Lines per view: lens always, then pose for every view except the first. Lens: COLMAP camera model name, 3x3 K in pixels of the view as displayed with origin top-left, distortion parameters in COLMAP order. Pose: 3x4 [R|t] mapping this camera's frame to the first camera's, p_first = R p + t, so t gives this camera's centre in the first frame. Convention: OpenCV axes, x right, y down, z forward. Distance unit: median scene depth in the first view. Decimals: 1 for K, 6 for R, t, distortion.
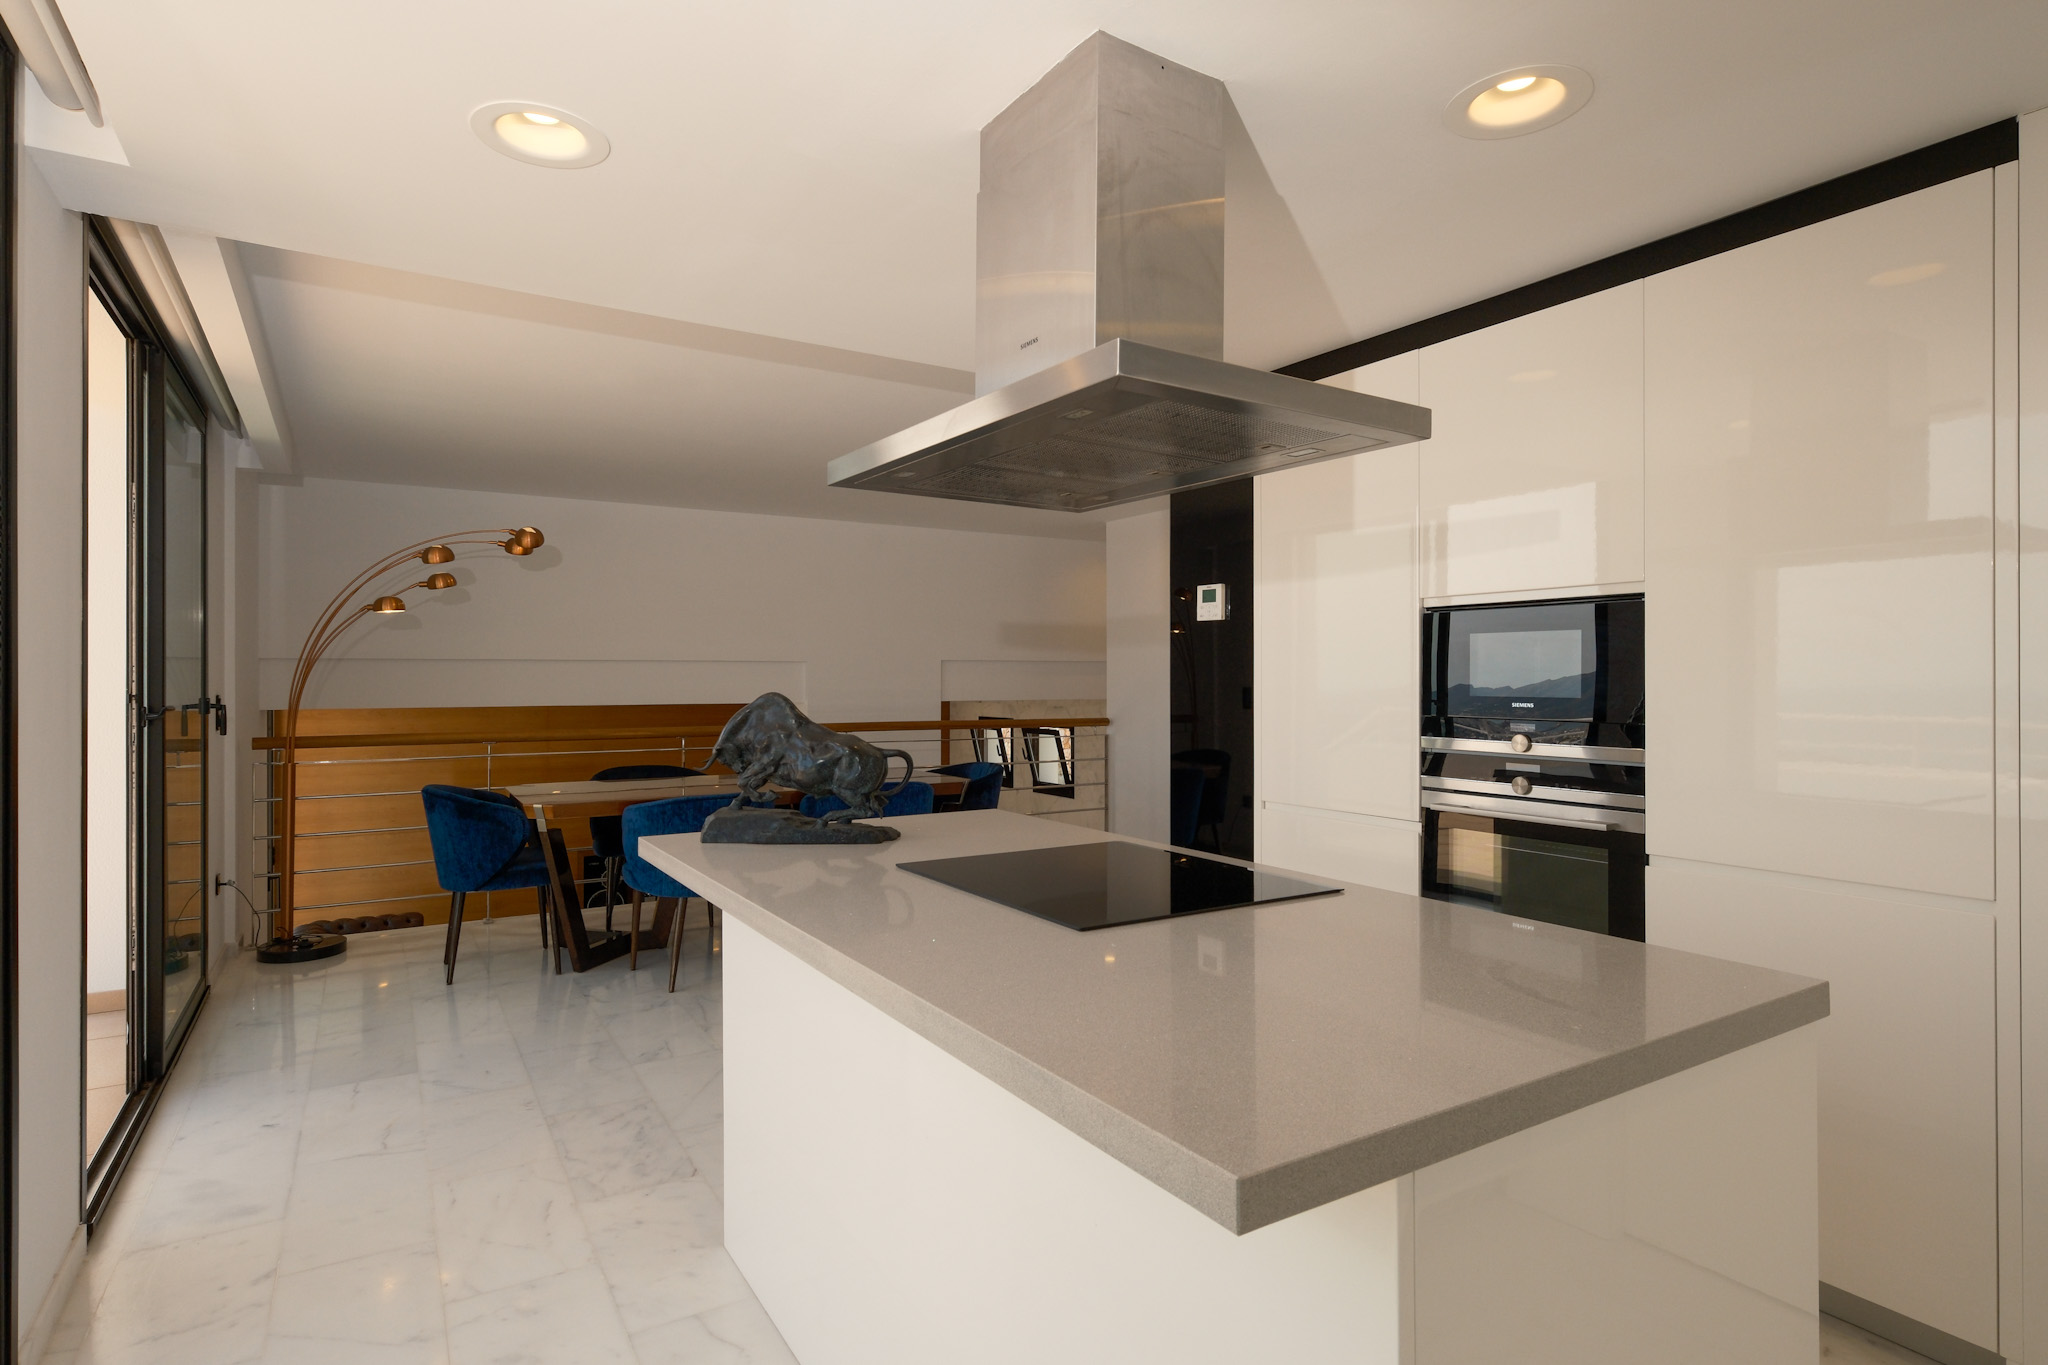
lens RADIAL K [[1057.9, 0, 1015.2], [0, 1057.9, 677.5], [0, 0, 1]] dist [0.003675, 0.000104]
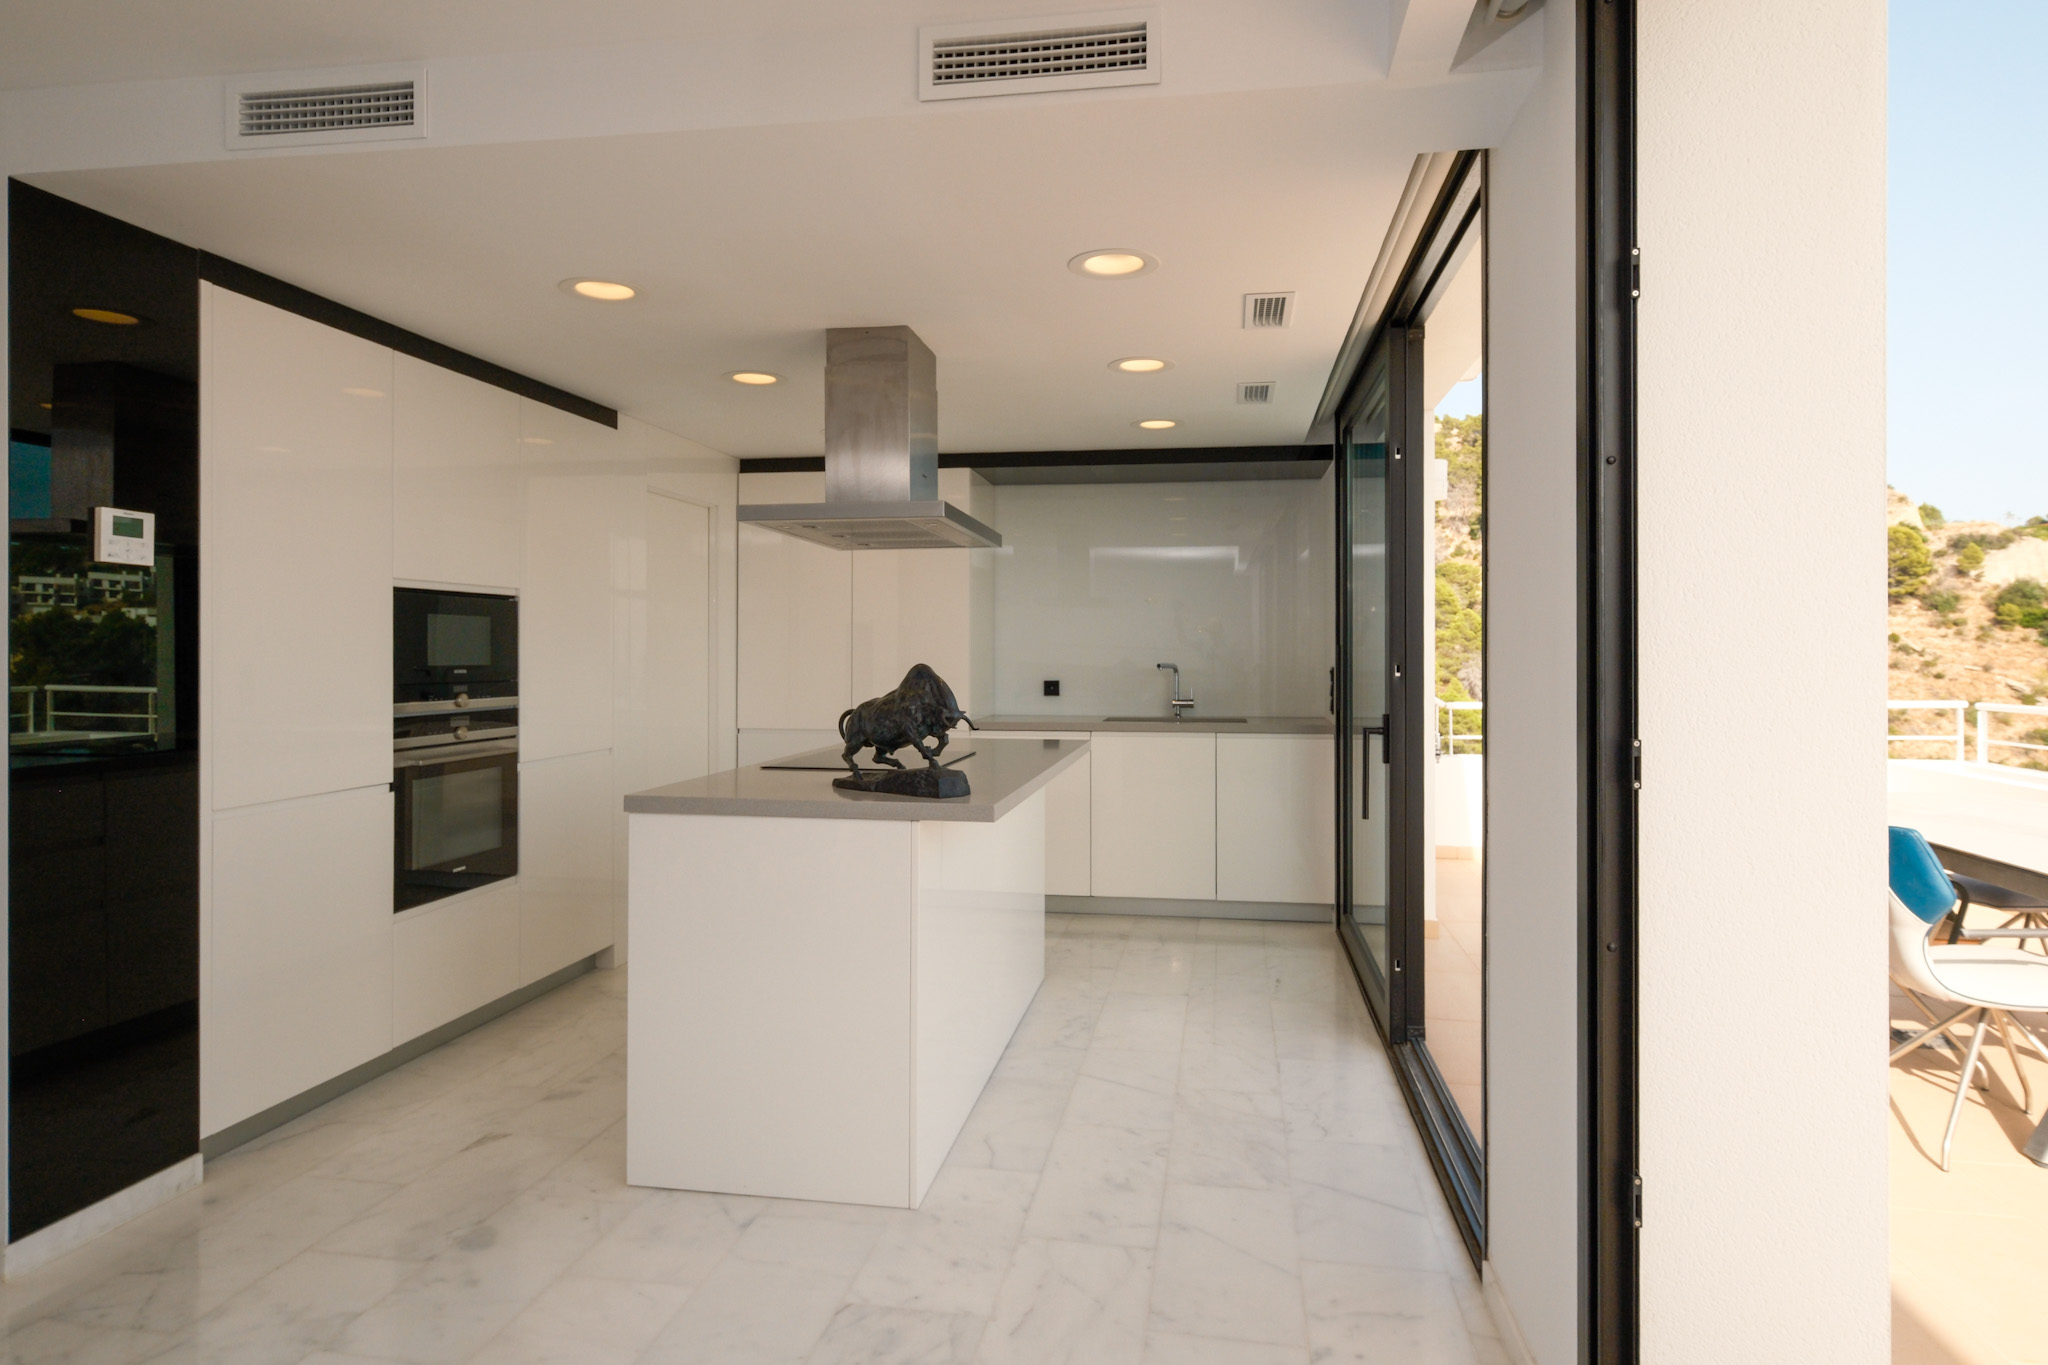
lens RADIAL K [[1095.2, 0, 1037.3], [0, 1095.2, 652.0], [0, 0, 1]] dist [-0.000863, -0.000360]
pose [[-0.751844, -0.001503, 0.659339, -0.935781], [-0.002060, 0.999998, -0.000069, 0.000335], [-0.659337, -0.001411, -0.751846, 1.521945]]
